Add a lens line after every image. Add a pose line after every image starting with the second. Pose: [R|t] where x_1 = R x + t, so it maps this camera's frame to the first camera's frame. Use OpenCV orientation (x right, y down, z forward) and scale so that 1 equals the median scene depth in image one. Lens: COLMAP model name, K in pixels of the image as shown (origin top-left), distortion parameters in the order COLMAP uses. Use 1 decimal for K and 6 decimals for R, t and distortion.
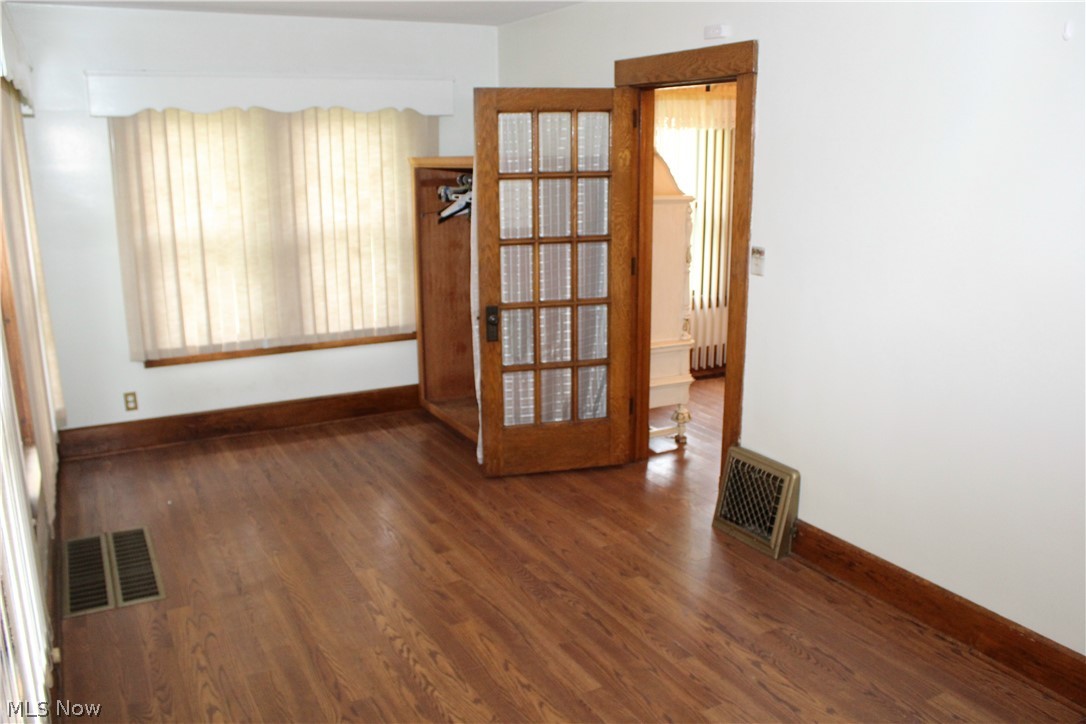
lens RADIAL K [[902.6, 0, 533.8], [0, 902.6, 361.6], [0, 0, 1]] dist [-0.164962, 0.147309]
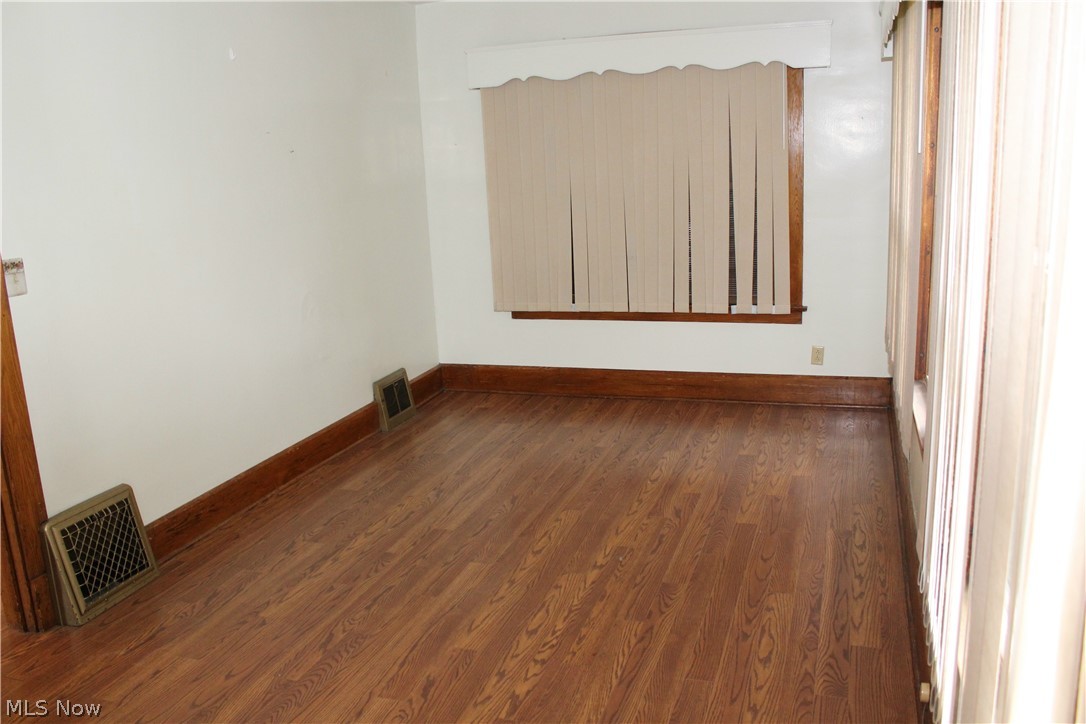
lens RADIAL K [[902.6, 0, 533.8], [0, 902.6, 361.6], [0, 0, 1]] dist [-0.164962, 0.147309]
pose [[-0.674916, -0.125761, 0.727098, -0.757801], [0.222569, 0.904781, 0.363090, -0.270208], [-0.703527, 0.406885, -0.582661, 1.416886]]
